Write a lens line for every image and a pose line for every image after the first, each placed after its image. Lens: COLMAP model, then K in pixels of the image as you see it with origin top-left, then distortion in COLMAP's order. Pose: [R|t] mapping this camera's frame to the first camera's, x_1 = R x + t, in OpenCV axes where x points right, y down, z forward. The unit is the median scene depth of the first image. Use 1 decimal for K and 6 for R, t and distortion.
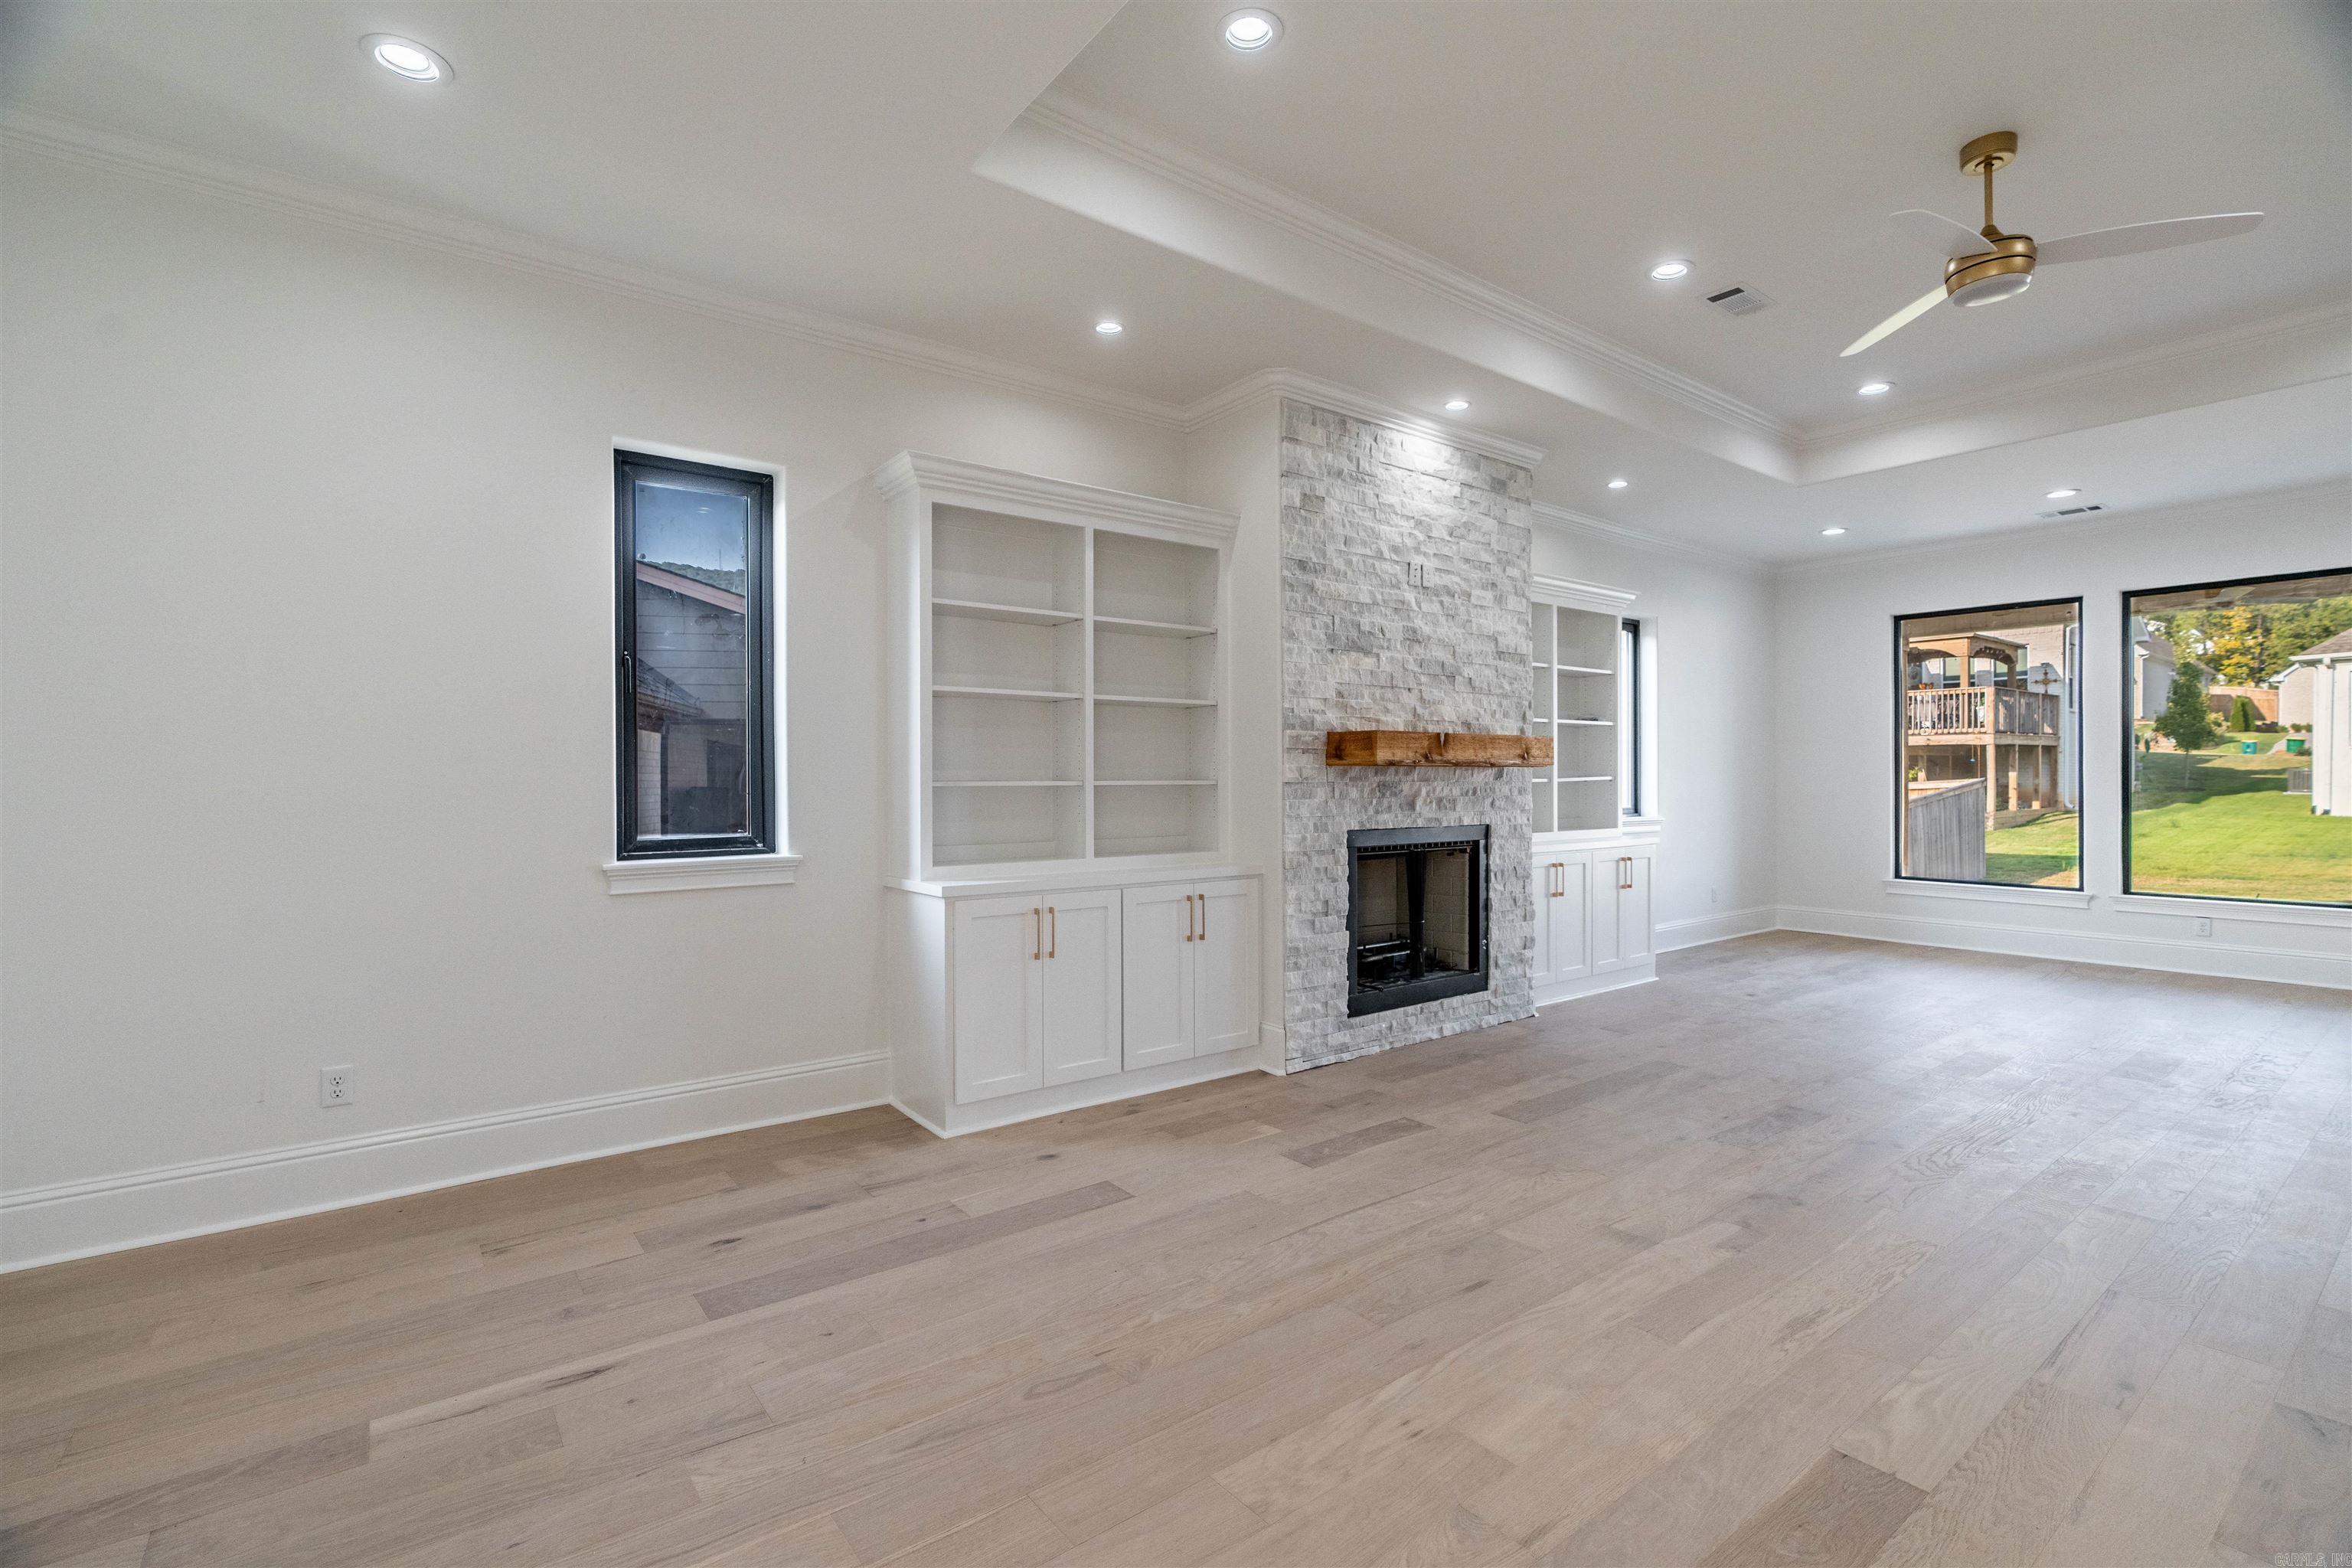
lens RADIAL K [[1058.8, 0, 1168.9], [0, 1058.8, 785.4], [0, 0, 1]] dist [-0.010533, -0.000060]
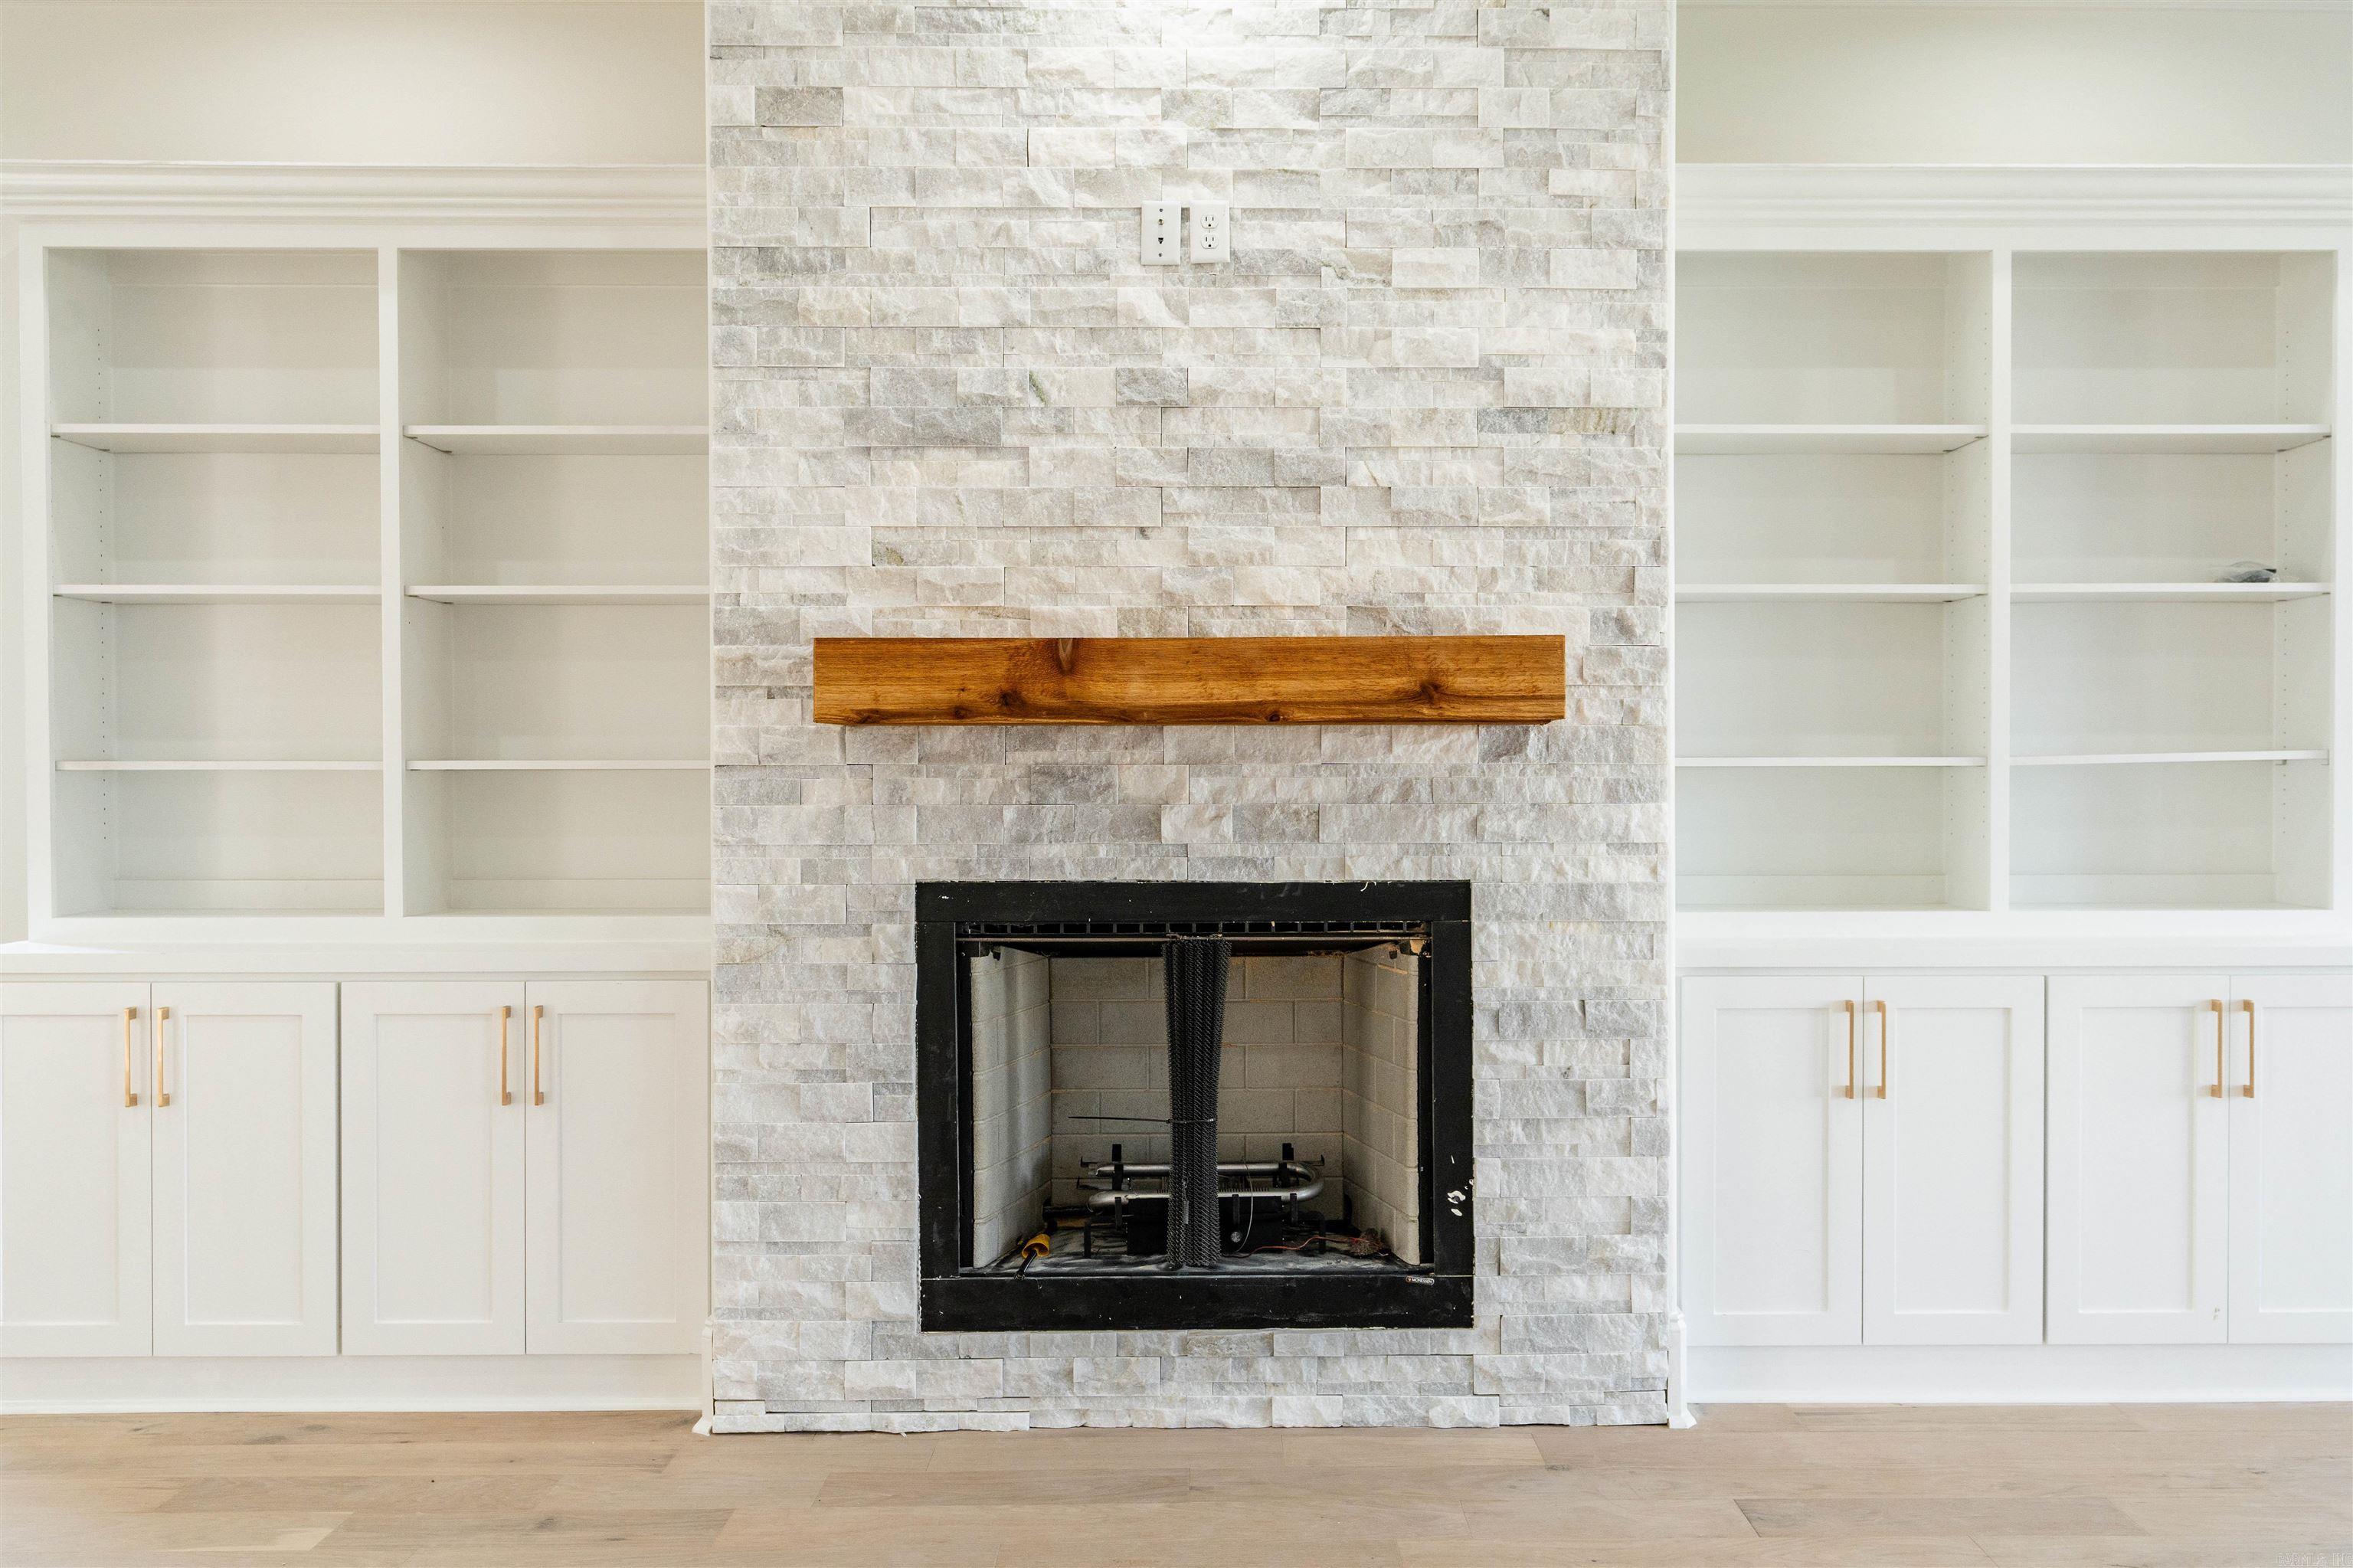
lens RADIAL K [[1889.1, 0, 1176.5], [0, 1889.1, 809.5], [0, 0, 1]] dist [0.003576, 0.004237]
pose [[0.806472, 0.010056, -0.591186, 0.671767], [-0.004079, 0.999926, 0.011444, 0.005374], [0.591258, -0.006818, 0.806454, 0.449588]]
